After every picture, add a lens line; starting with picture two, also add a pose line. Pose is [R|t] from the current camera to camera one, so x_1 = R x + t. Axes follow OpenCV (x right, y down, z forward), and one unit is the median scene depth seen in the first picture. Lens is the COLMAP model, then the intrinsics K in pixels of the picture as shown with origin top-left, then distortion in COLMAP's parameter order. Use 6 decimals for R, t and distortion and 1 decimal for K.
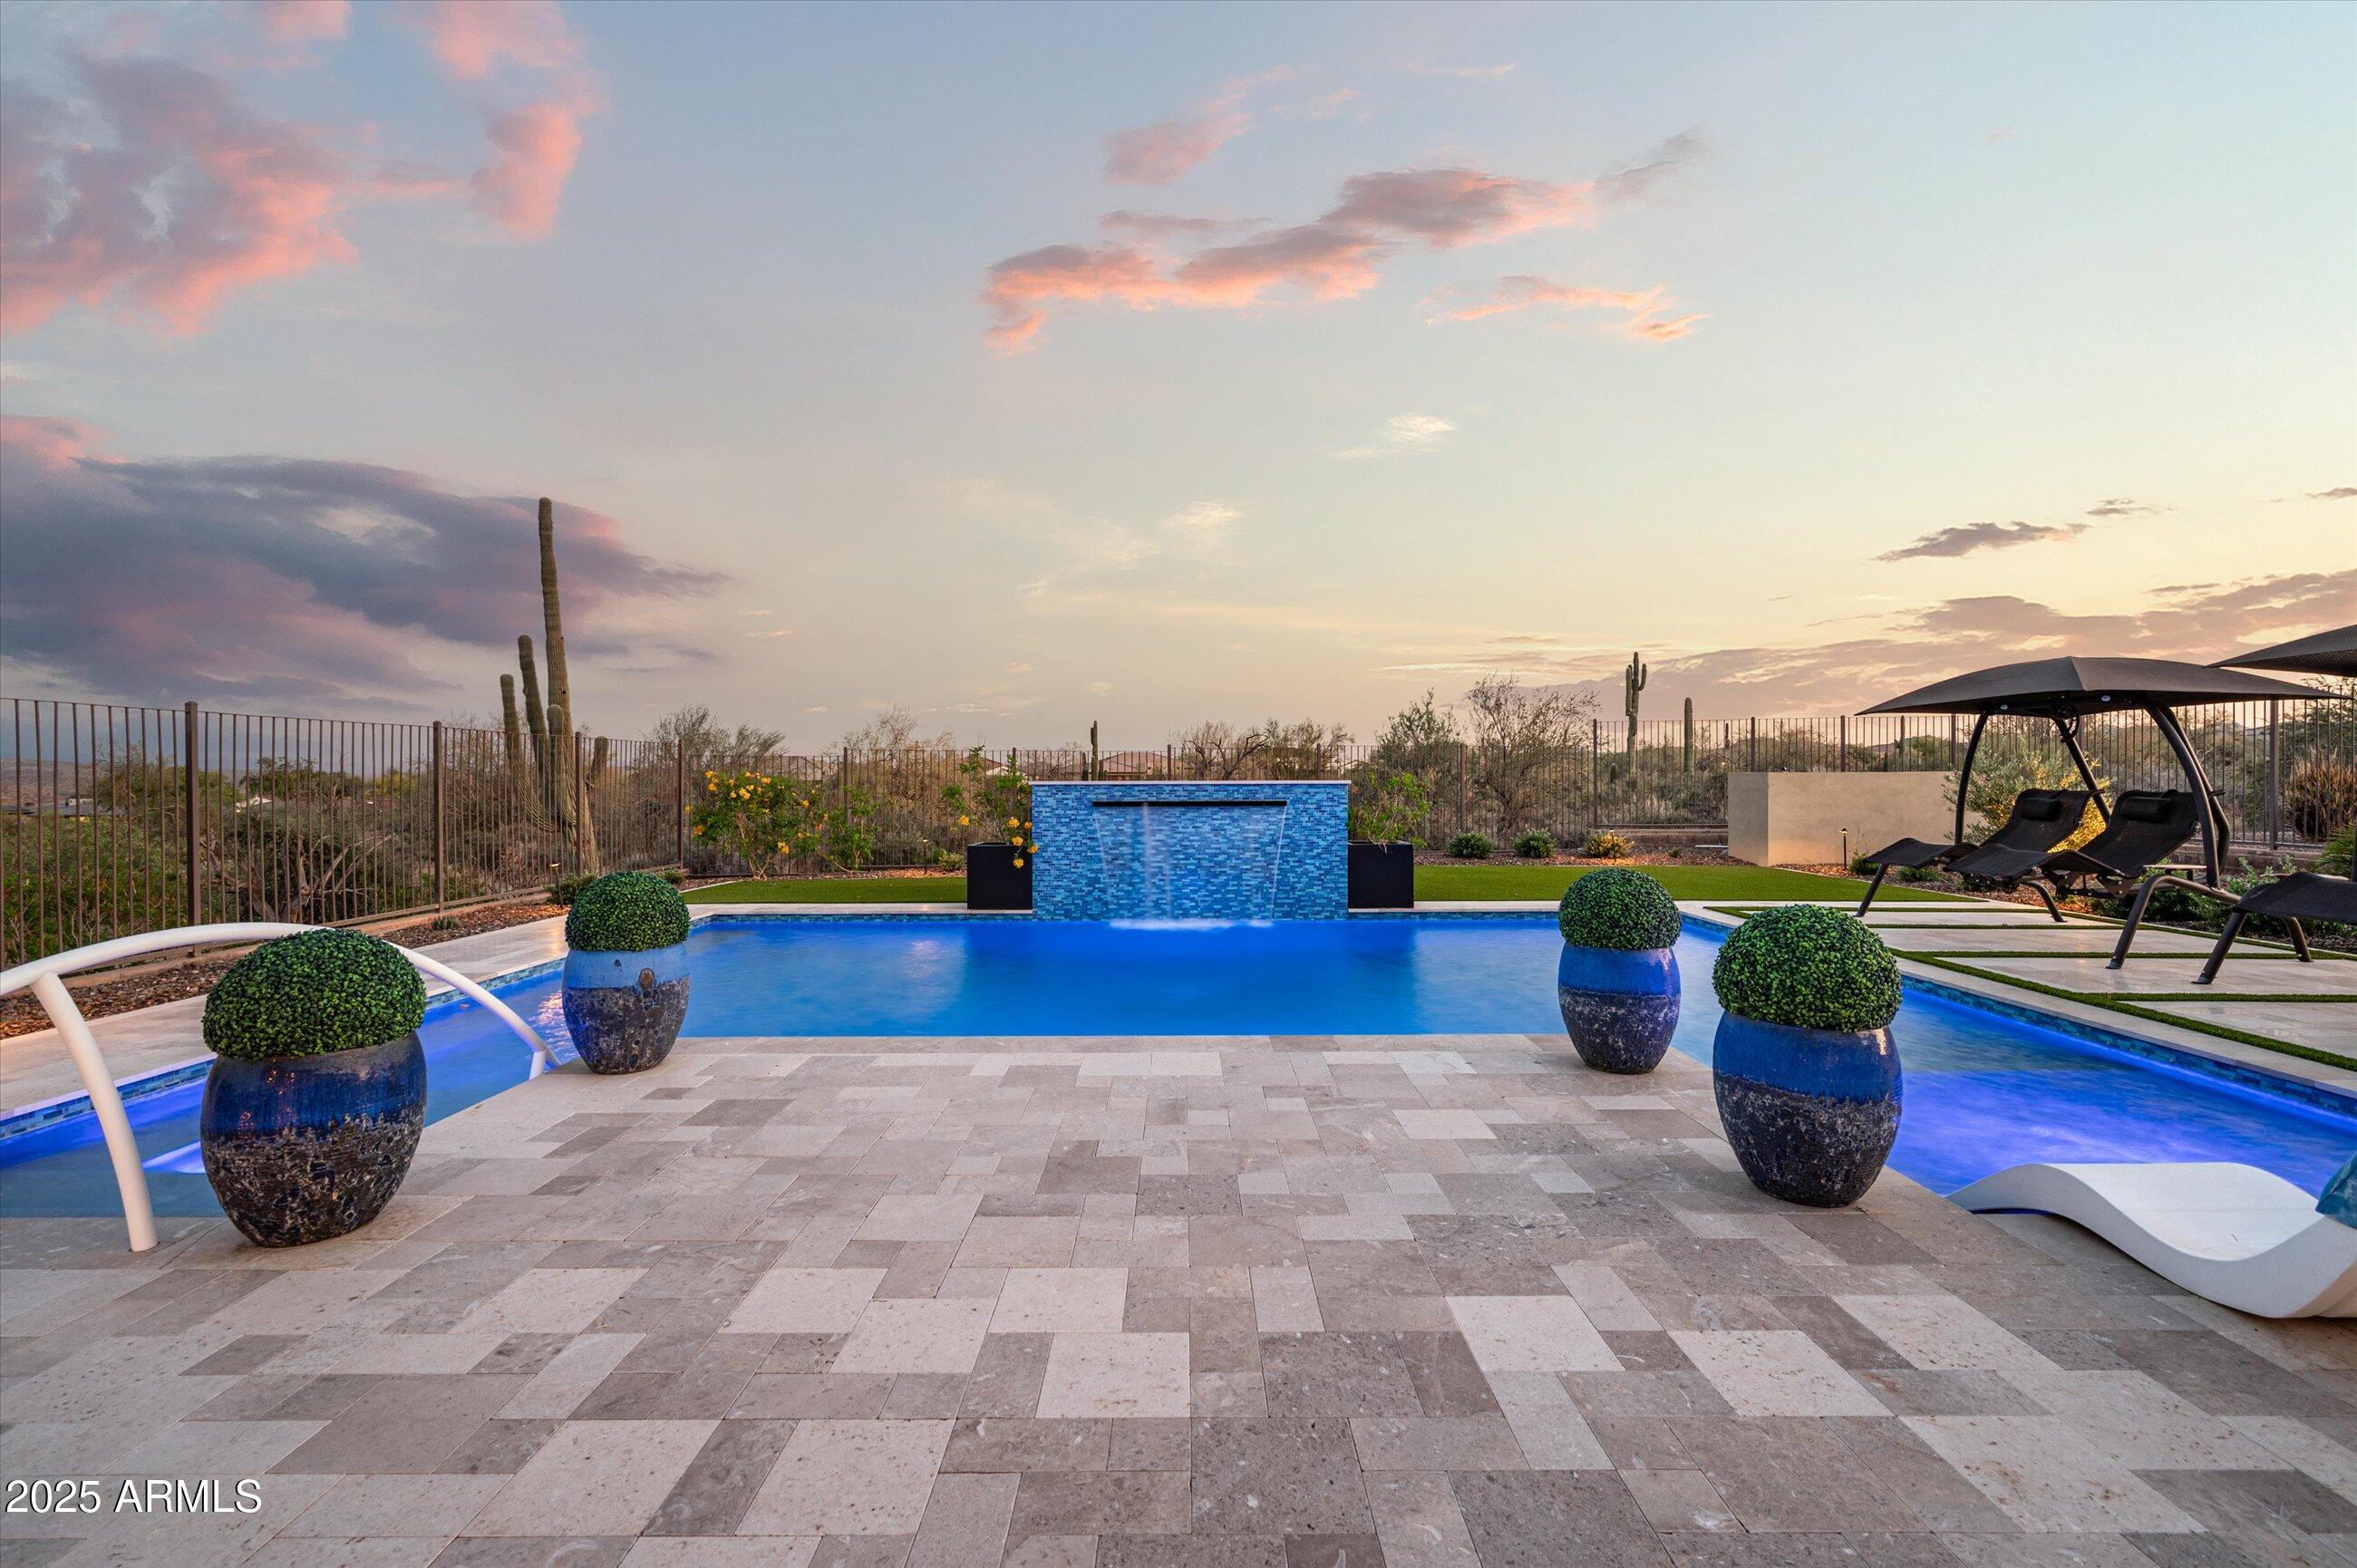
lens RADIAL K [[1022.2, 0, 1180.0], [0, 1022.2, 785.5], [0, 0, 1]] dist [0.003349, 0.000688]
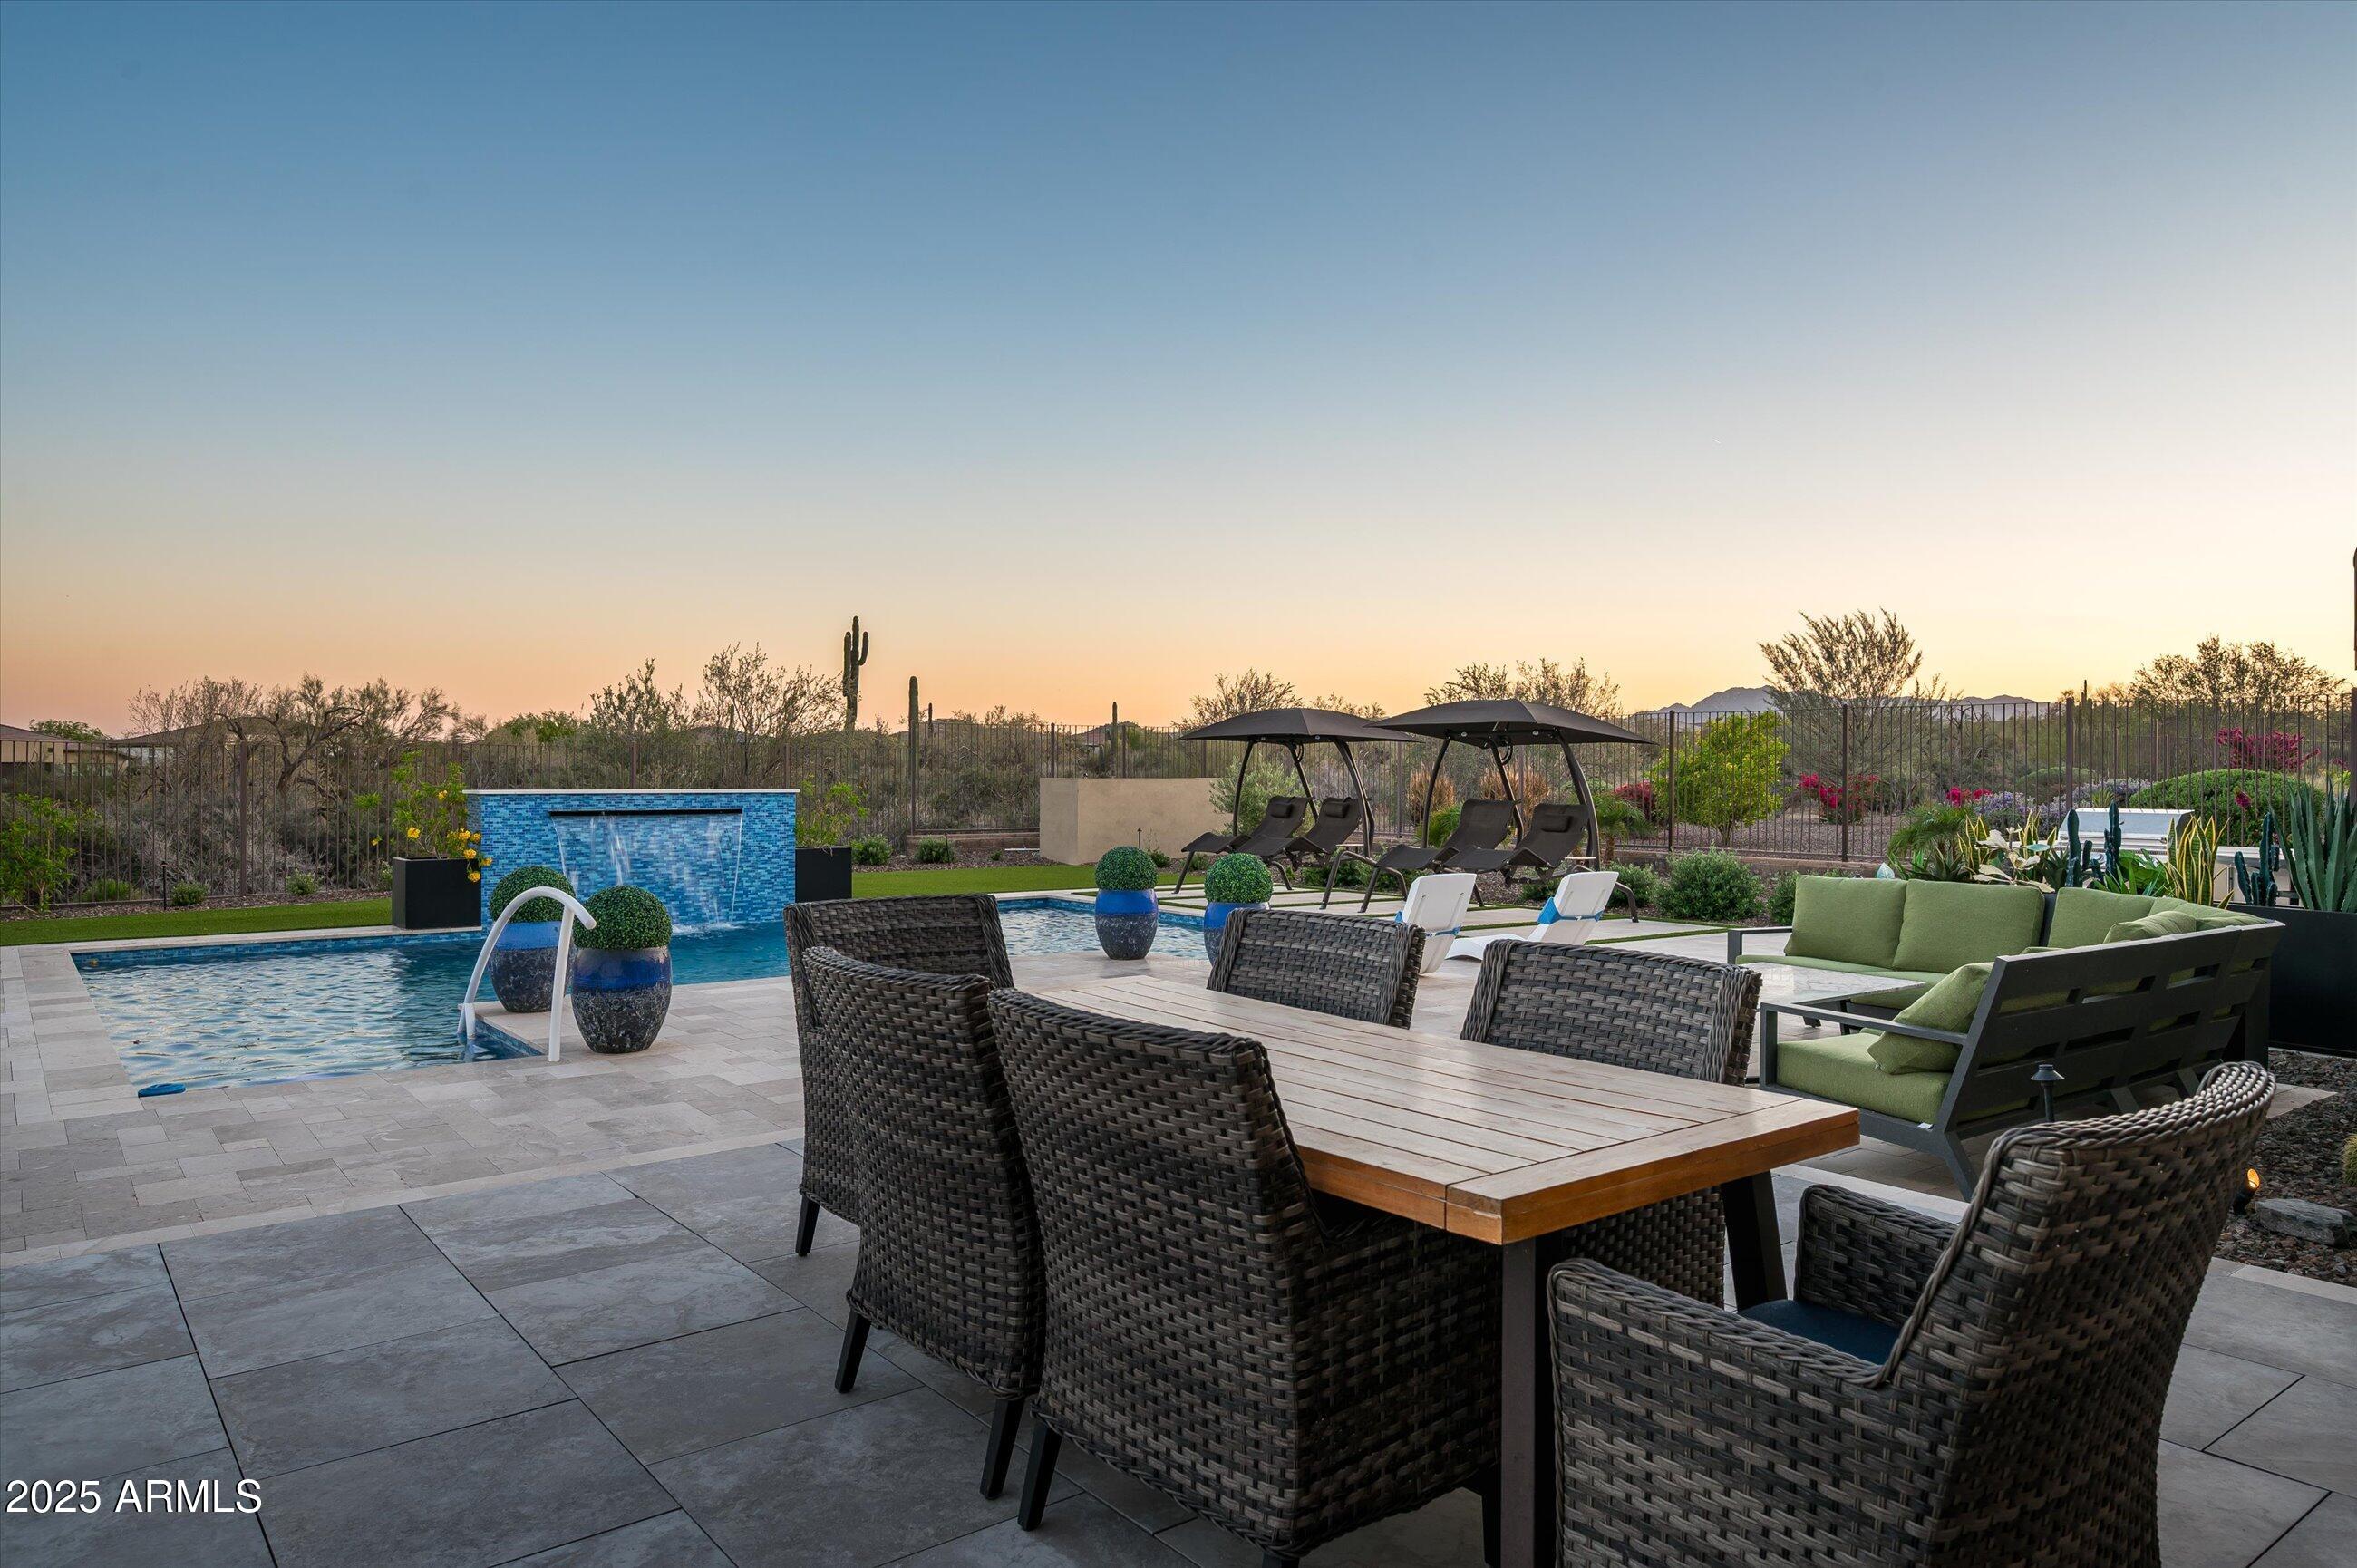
lens RADIAL K [[1515.2, 0, 1178.9], [0, 1515.2, 783.2], [0, 0, 1]] dist [-0.000846, -0.000066]
pose [[0.788954, 0.002365, 0.614447, -0.497716], [-0.003218, 0.999995, 0.000283, -0.013288], [-0.614443, -0.002201, 0.788958, -0.503713]]
